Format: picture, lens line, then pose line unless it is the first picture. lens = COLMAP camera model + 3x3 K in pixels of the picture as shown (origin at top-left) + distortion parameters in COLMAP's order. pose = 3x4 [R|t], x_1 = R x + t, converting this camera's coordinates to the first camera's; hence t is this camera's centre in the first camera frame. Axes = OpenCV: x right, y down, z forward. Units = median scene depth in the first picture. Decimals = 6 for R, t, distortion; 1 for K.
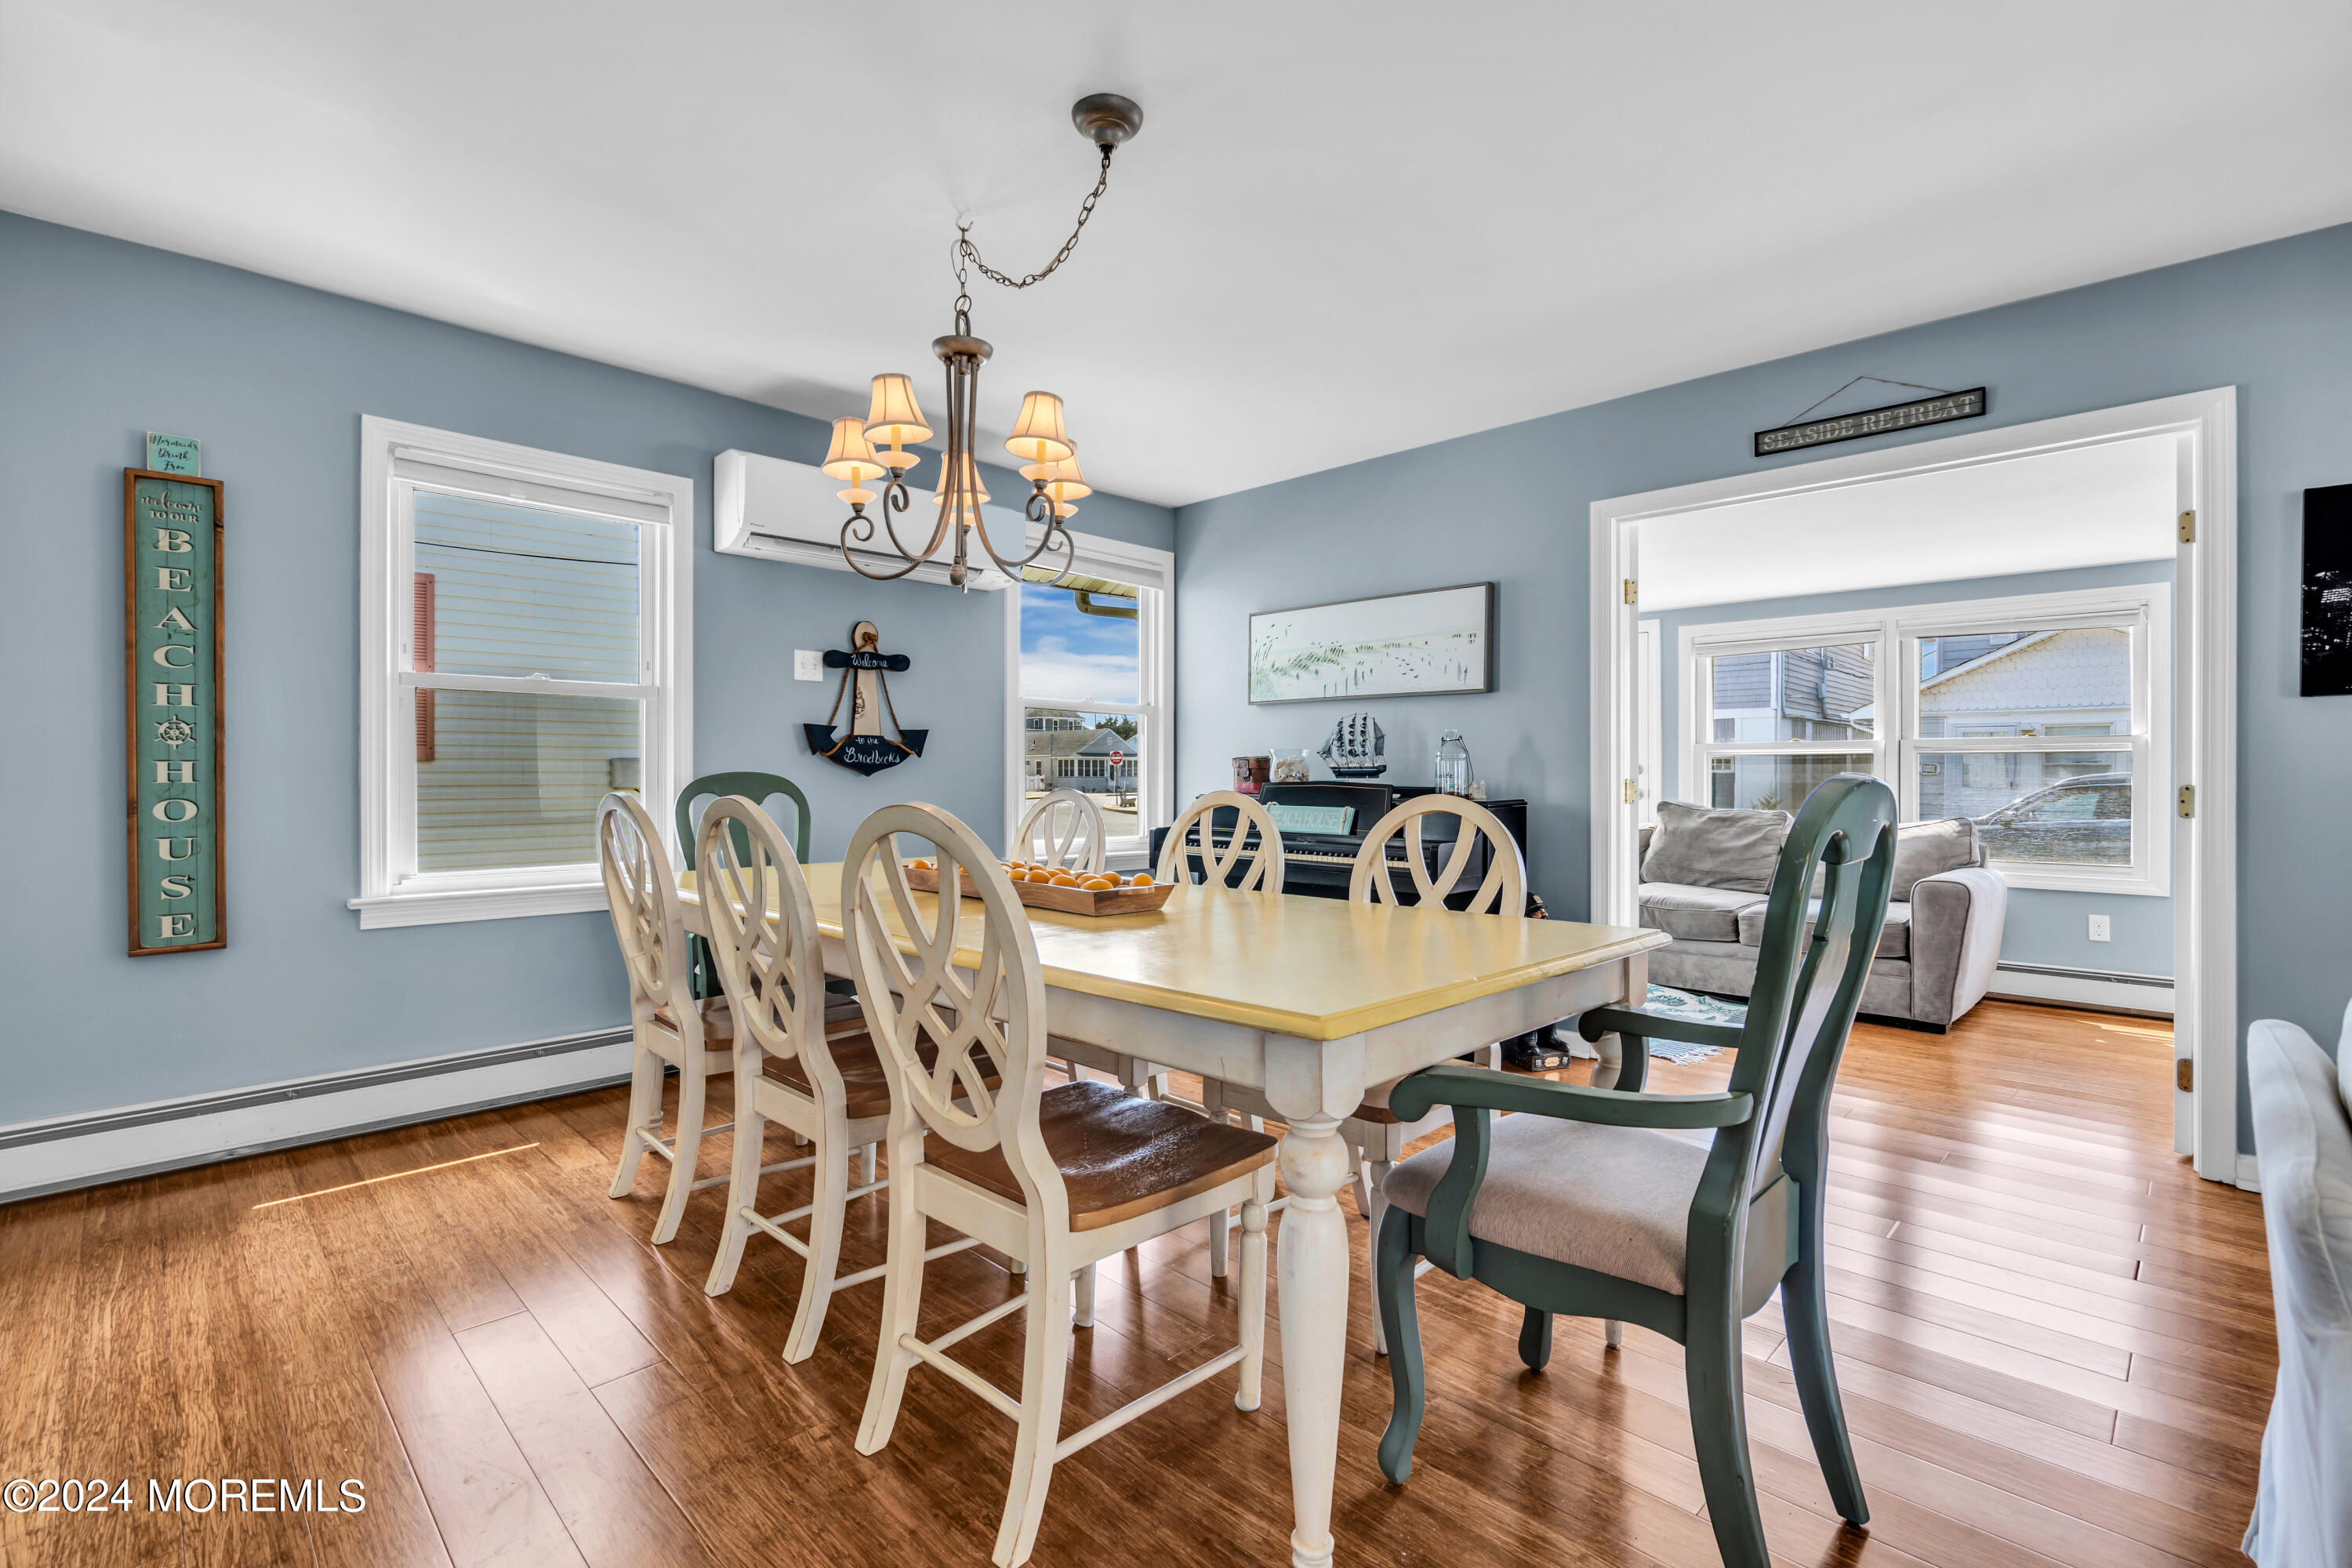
lens RADIAL K [[1060.2, 0, 1176.0], [0, 1060.2, 784.0], [0, 0, 1]] dist [-0.001453, 0.000375]
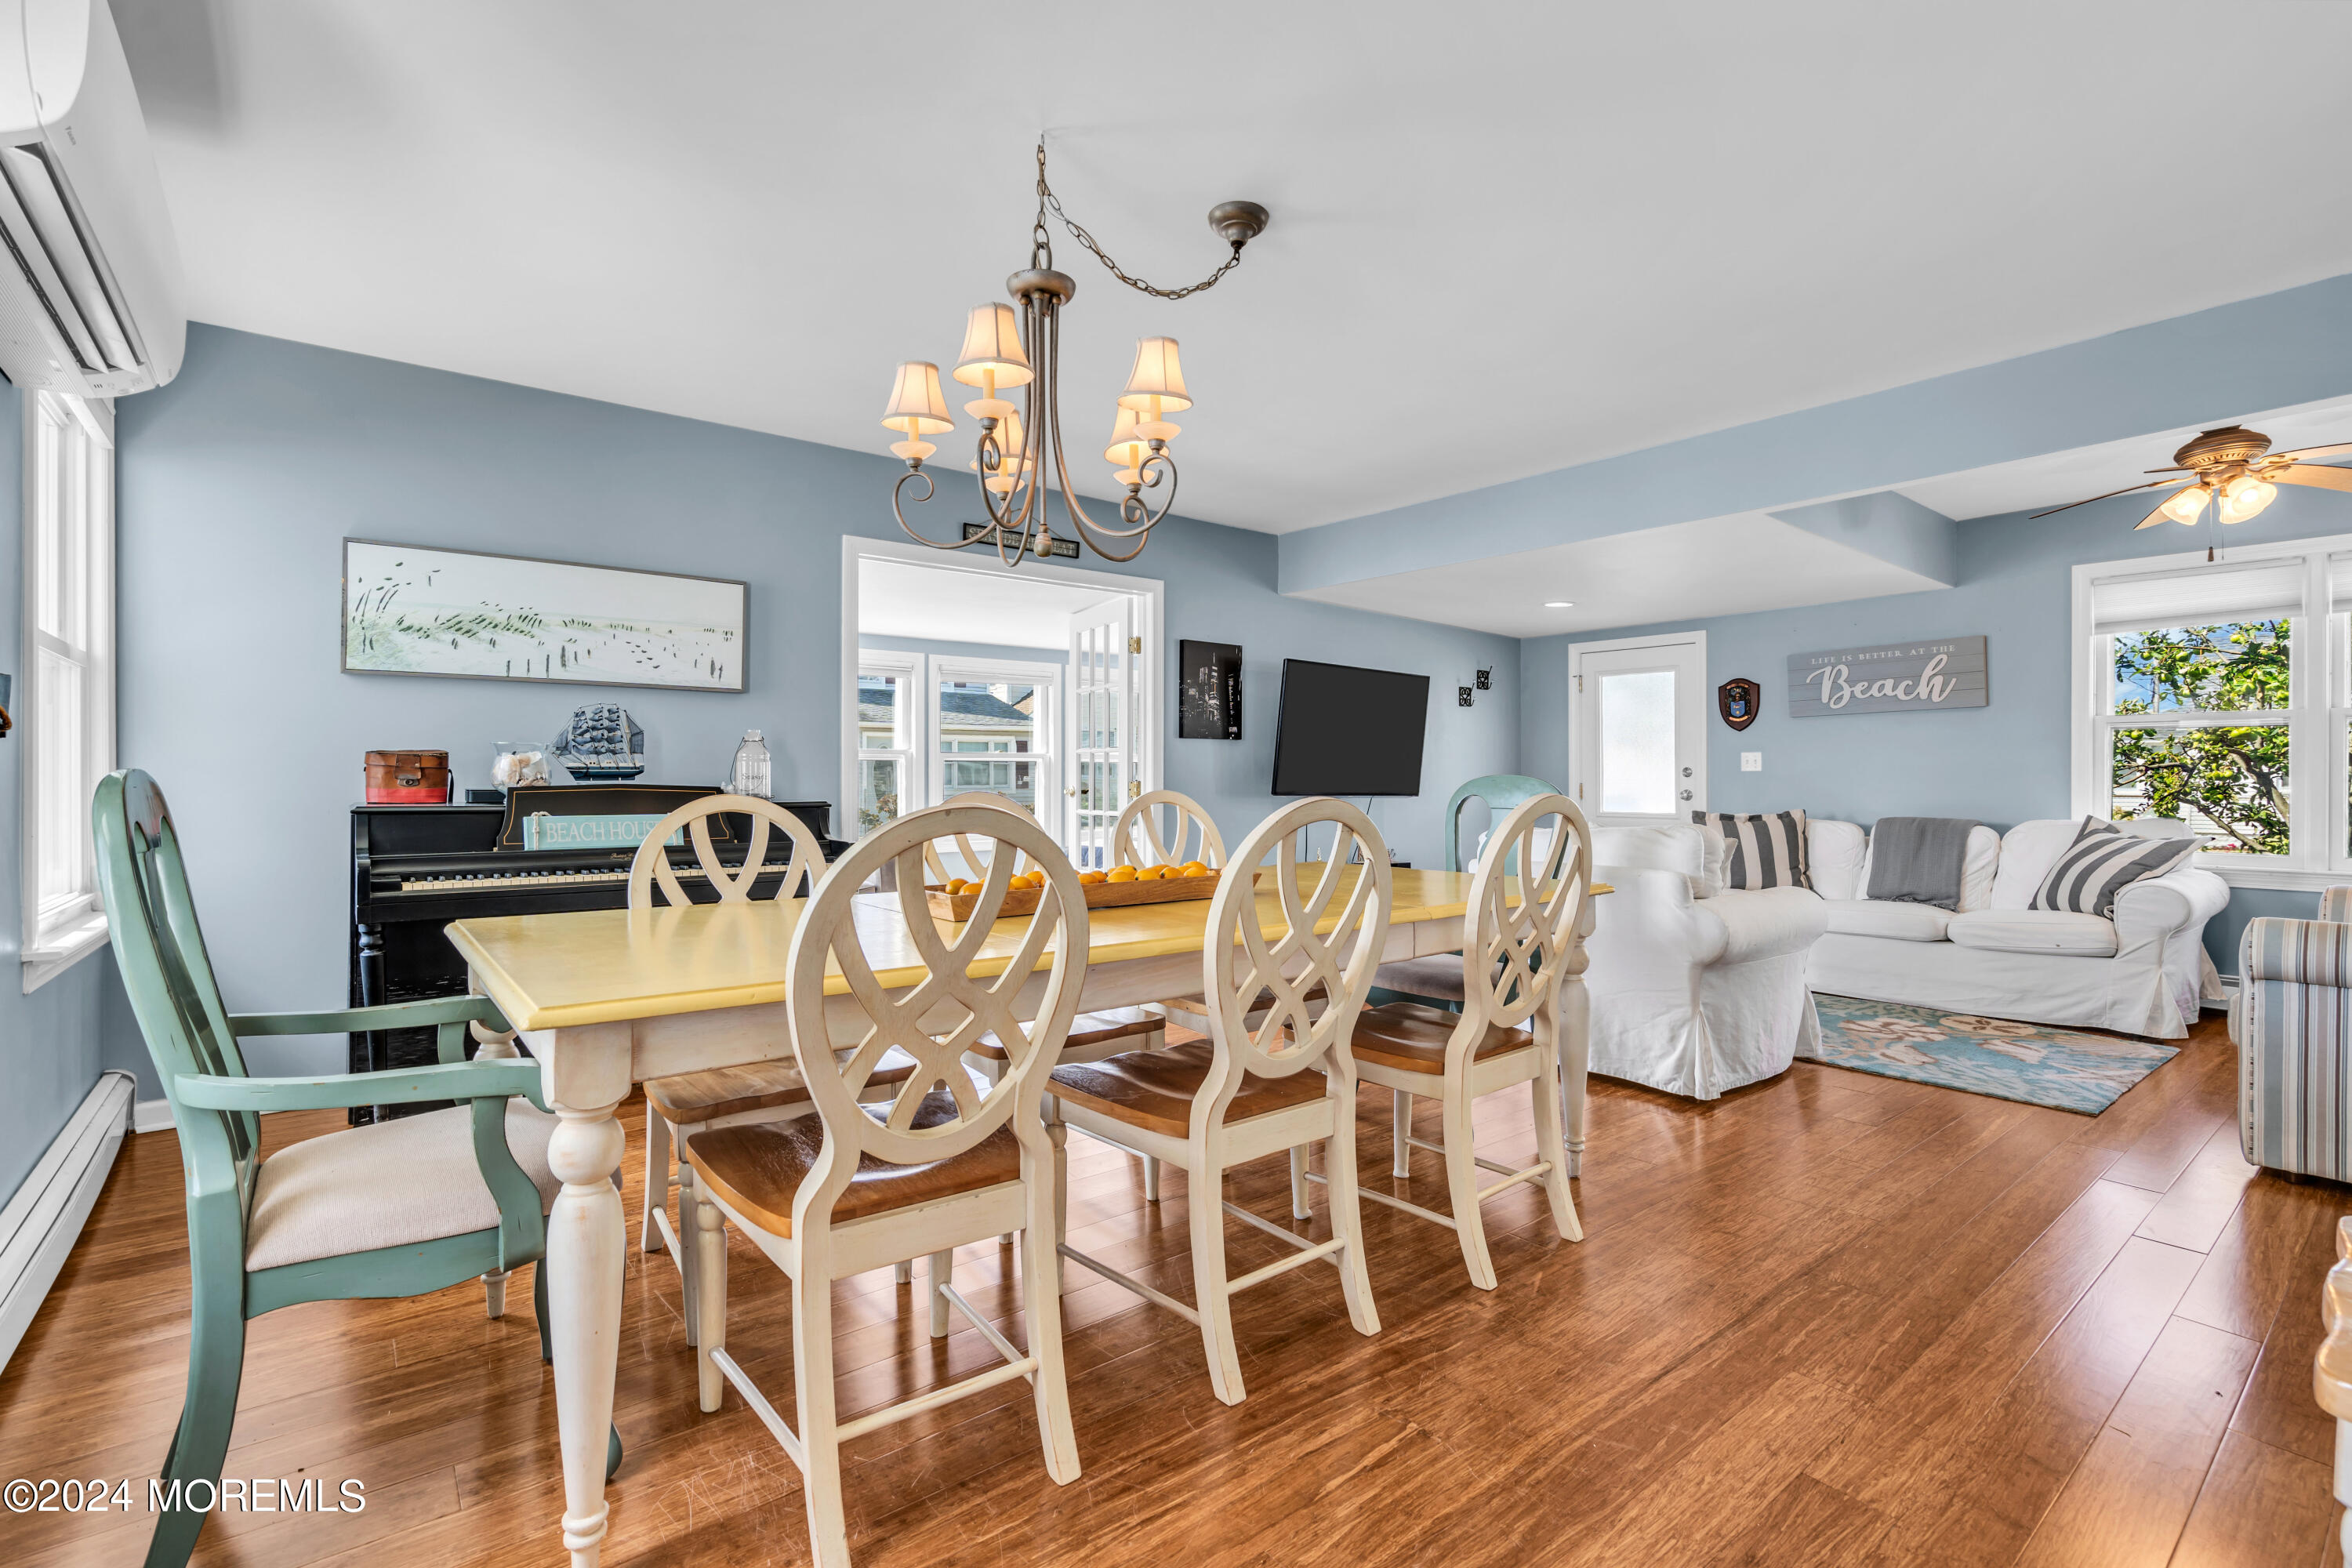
lens RADIAL K [[1060.2, 0, 1176.0], [0, 1060.2, 784.0], [0, 0, 1]] dist [-0.001453, 0.000375]
pose [[0.111875, -0.019222, 0.993536, -0.667176], [0.006518, 0.999806, 0.018610, -0.015839], [-0.993701, 0.004394, 0.111979, 0.486738]]
